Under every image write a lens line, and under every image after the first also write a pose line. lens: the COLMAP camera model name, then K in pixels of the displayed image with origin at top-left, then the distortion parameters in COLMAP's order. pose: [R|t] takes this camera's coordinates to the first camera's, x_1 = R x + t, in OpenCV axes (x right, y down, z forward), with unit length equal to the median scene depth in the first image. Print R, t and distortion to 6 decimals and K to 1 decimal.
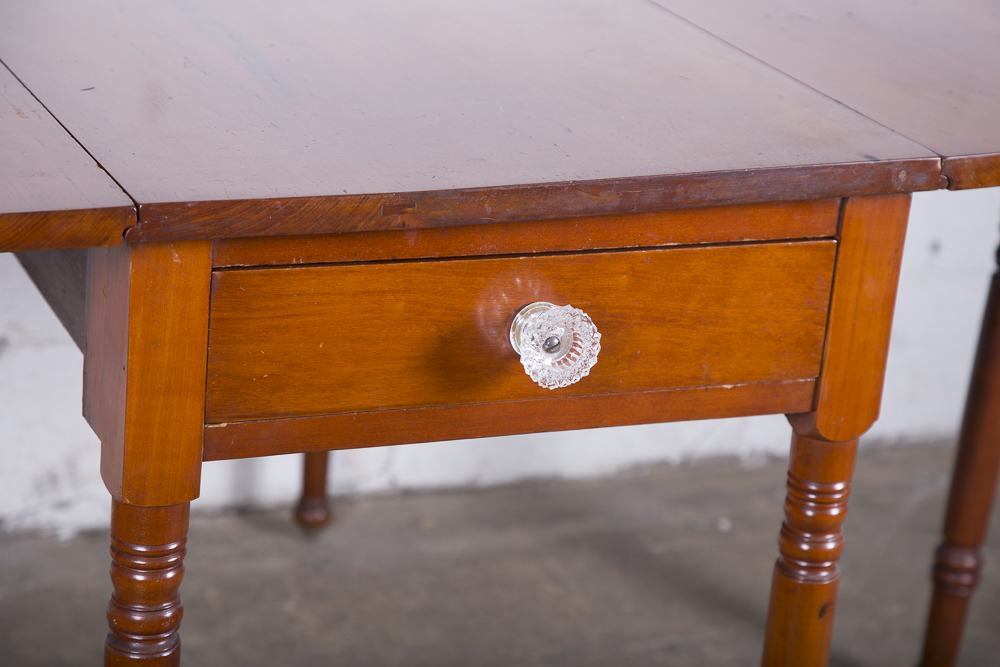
lens RADIAL K [[2656.9, 0, 500.0], [0, 2656.9, 333.5], [0, 0, 1]] dist [0.621887, 0.117494]
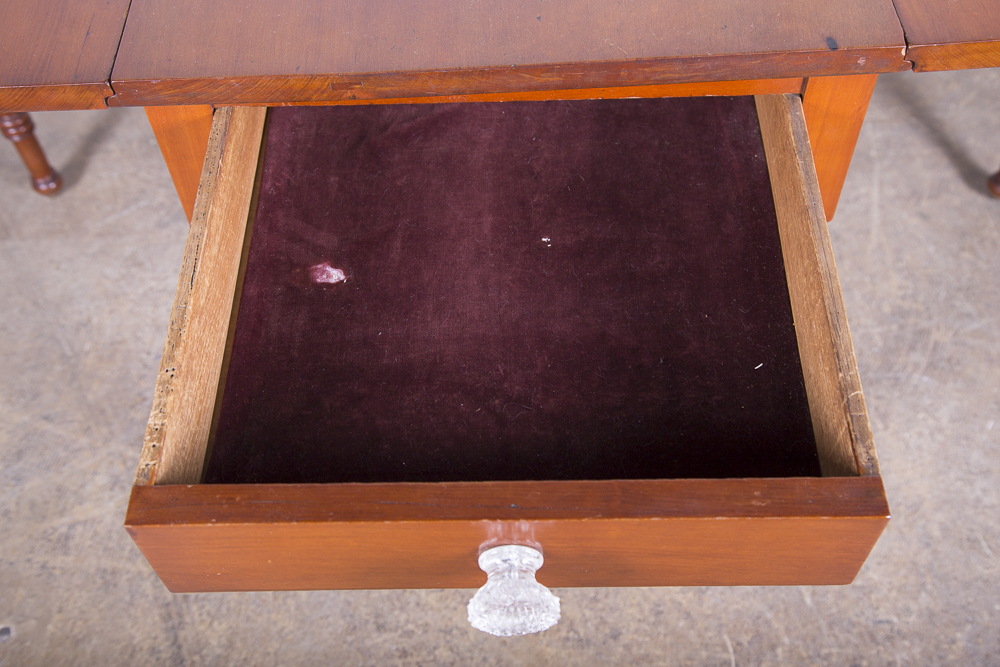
lens RADIAL K [[1125.1, 0, 495.2], [0, 1125.1, 346.0], [0, 0, 1]] dist [0.010046, 0.169087]
pose [[0.916803, 0.240972, -0.318440, 0.192679], [-0.030927, 0.837868, 0.544996, -0.209177], [0.398139, -0.489806, 0.775613, 0.568422]]
